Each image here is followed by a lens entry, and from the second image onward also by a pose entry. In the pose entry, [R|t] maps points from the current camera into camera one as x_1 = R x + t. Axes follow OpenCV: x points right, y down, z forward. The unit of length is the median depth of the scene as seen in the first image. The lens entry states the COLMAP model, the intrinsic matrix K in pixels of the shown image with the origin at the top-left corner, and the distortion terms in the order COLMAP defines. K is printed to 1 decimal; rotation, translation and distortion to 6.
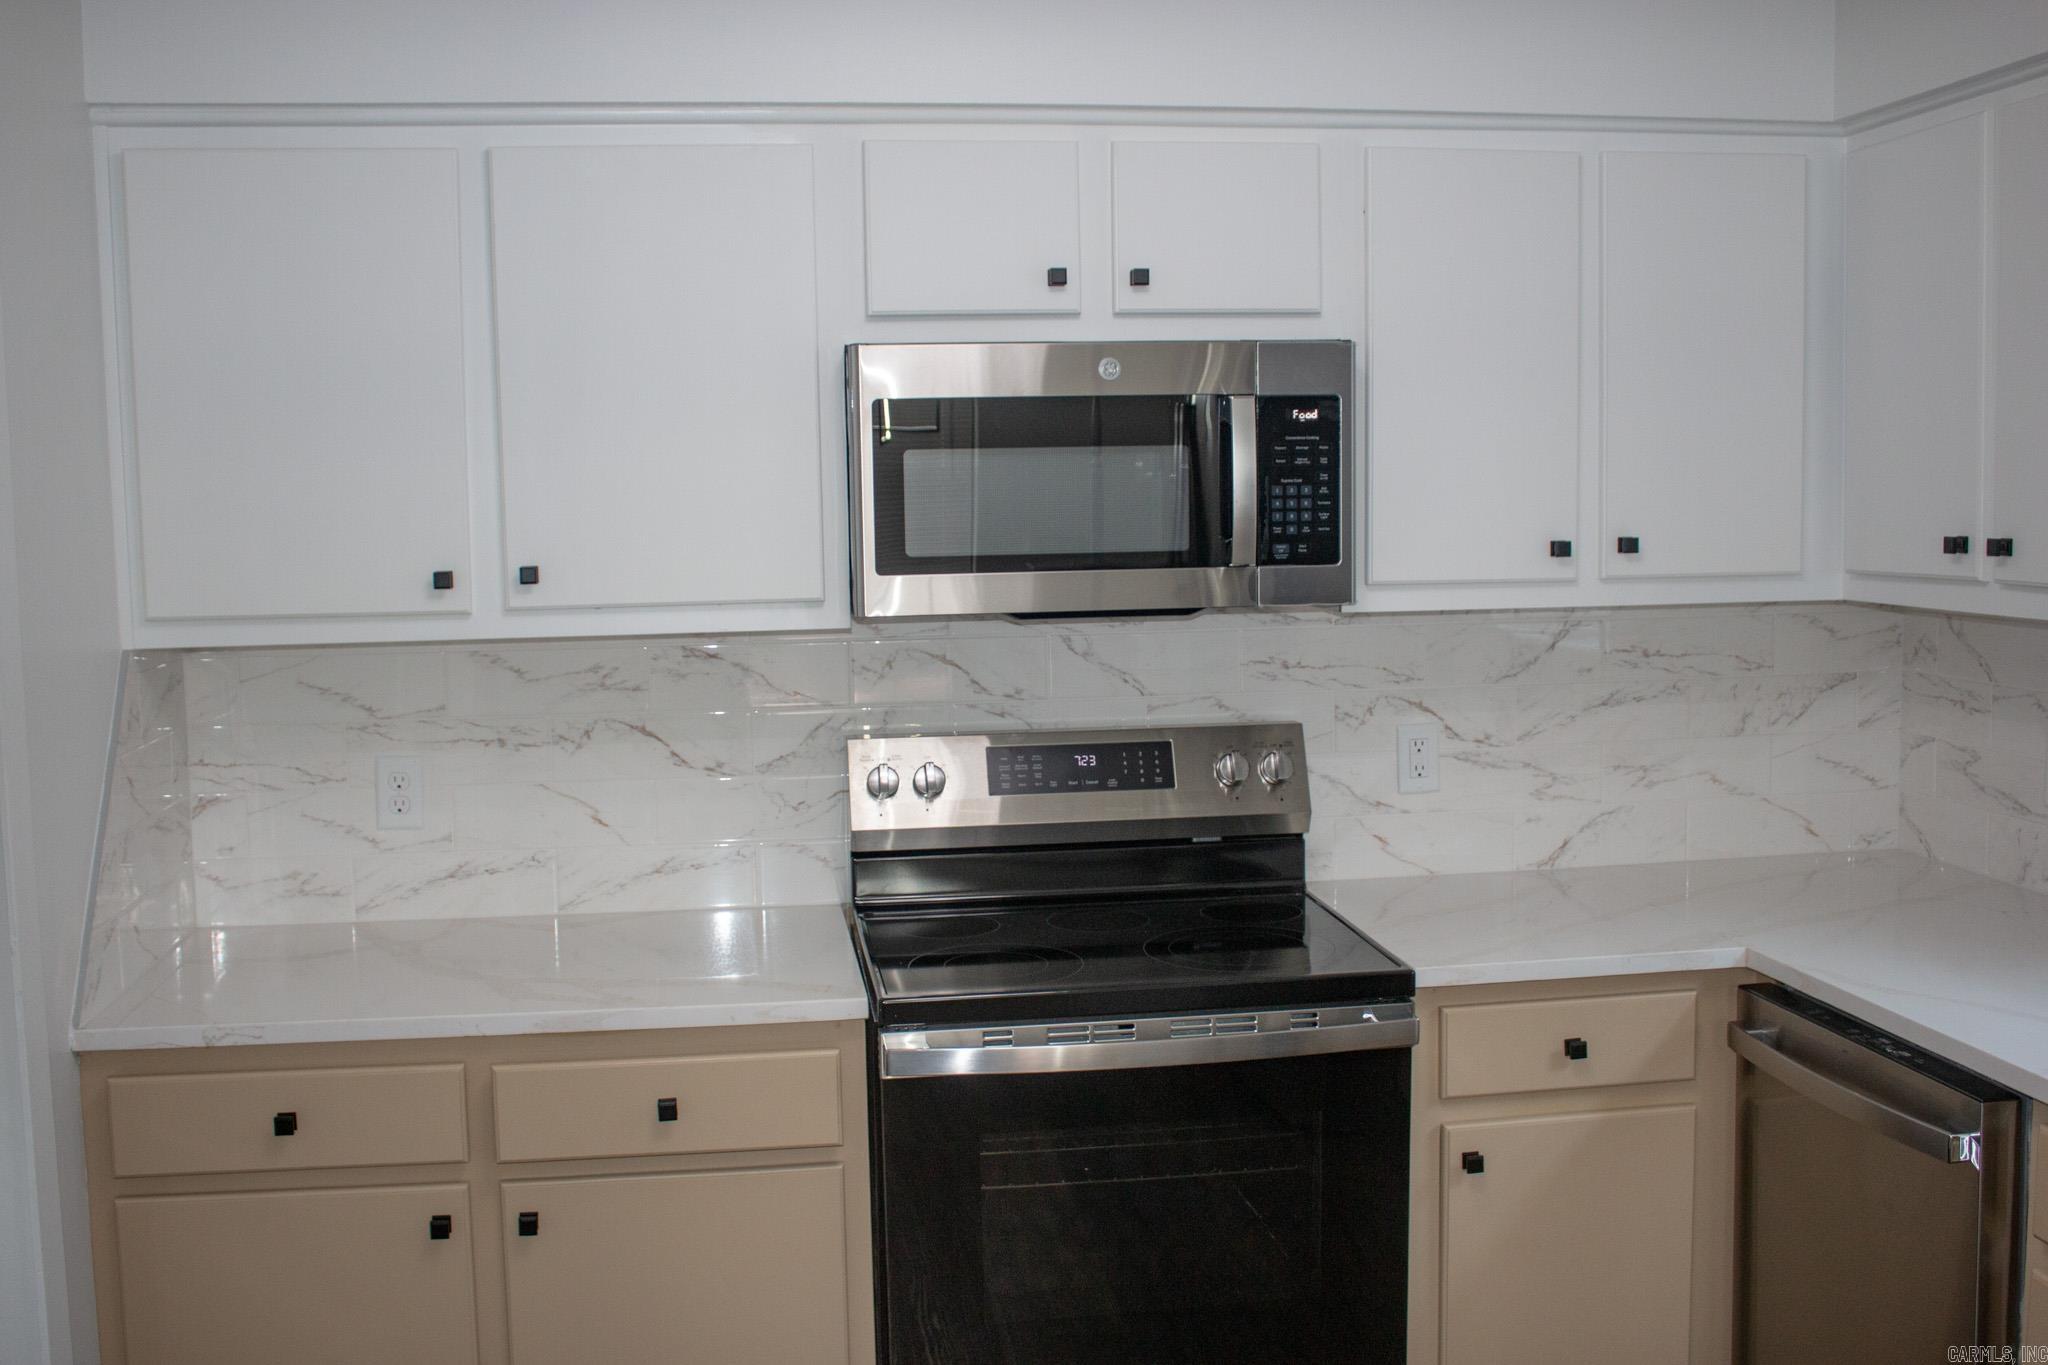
lens RADIAL K [[2100.1, 0, 1018.7], [0, 2100.1, 684.9], [0, 0, 1]] dist [-0.094453, 0.000000]
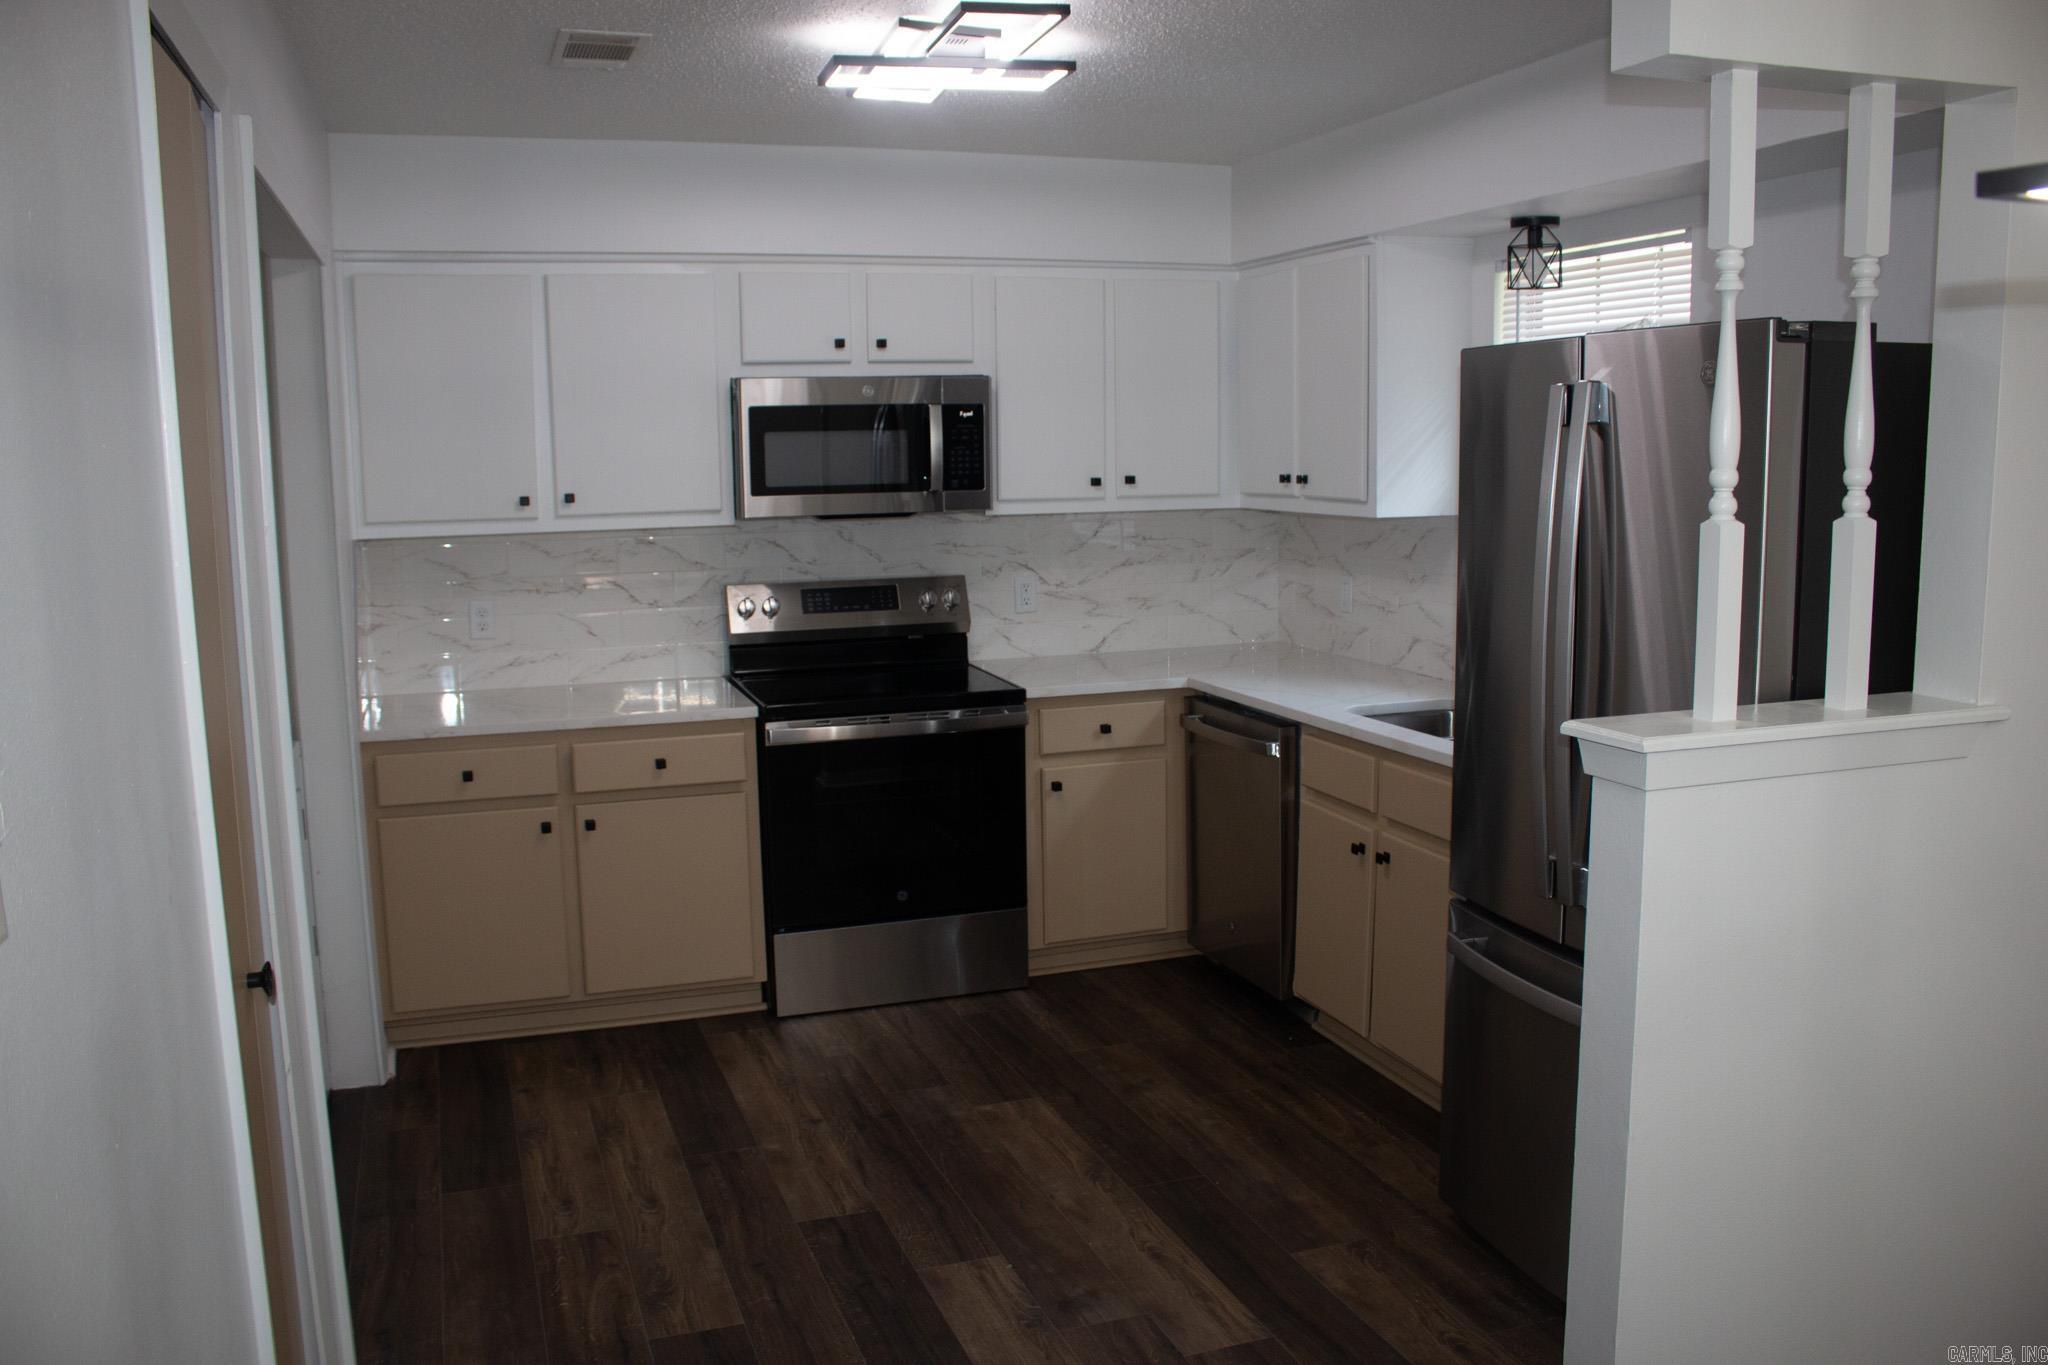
lens RADIAL K [[1691.0, 0, 1039.5], [0, 1691.0, 692.7], [0, 0, 1]] dist [-0.155987, 0.121309]
pose [[0.980803, -0.026015, 0.193259, -0.109152], [0.016347, 0.998541, 0.051455, 0.053020], [-0.194316, -0.047308, 0.979797, -0.581482]]
